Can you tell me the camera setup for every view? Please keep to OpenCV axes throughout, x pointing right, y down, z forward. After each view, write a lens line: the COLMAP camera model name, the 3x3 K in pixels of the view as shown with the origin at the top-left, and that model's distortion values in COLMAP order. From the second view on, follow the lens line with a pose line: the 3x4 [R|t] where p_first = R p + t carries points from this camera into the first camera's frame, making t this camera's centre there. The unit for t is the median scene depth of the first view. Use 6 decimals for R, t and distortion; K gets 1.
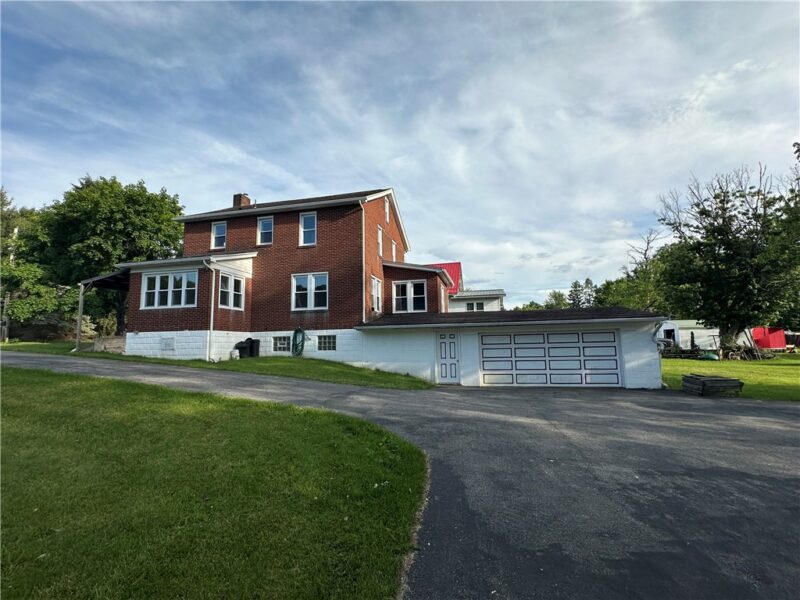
lens RADIAL K [[377.1, 0, 400.0], [0, 377.1, 300.0], [0, 0, 1]] dist [-0.000424, 0.000256]
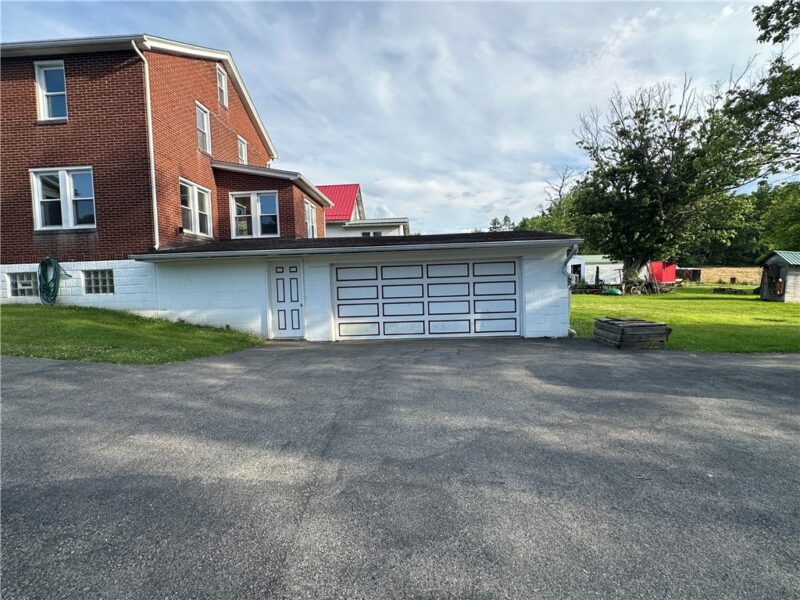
lens RADIAL K [[377.1, 0, 400.0], [0, 377.1, 300.0], [0, 0, 1]] dist [-0.000424, 0.000256]
pose [[0.982322, -0.021436, 0.185968, 0.156515], [-0.008799, 0.987037, 0.160252, 0.032009], [-0.186993, -0.159055, 0.969399, 0.238852]]
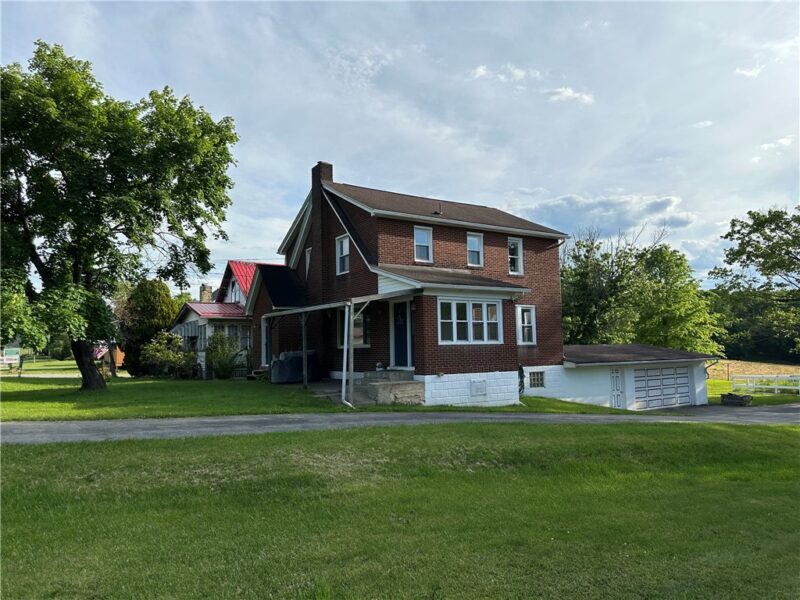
lens RADIAL K [[595.1, 0, 400.0], [0, 595.1, 300.0], [0, 0, 1]] dist [-0.004636, -0.001922]
pose [[0.689775, 0.064153, 0.721176, -1.292989], [-0.081902, 0.996587, -0.010316, -0.036839], [-0.719376, -0.051950, 0.692675, 0.181223]]
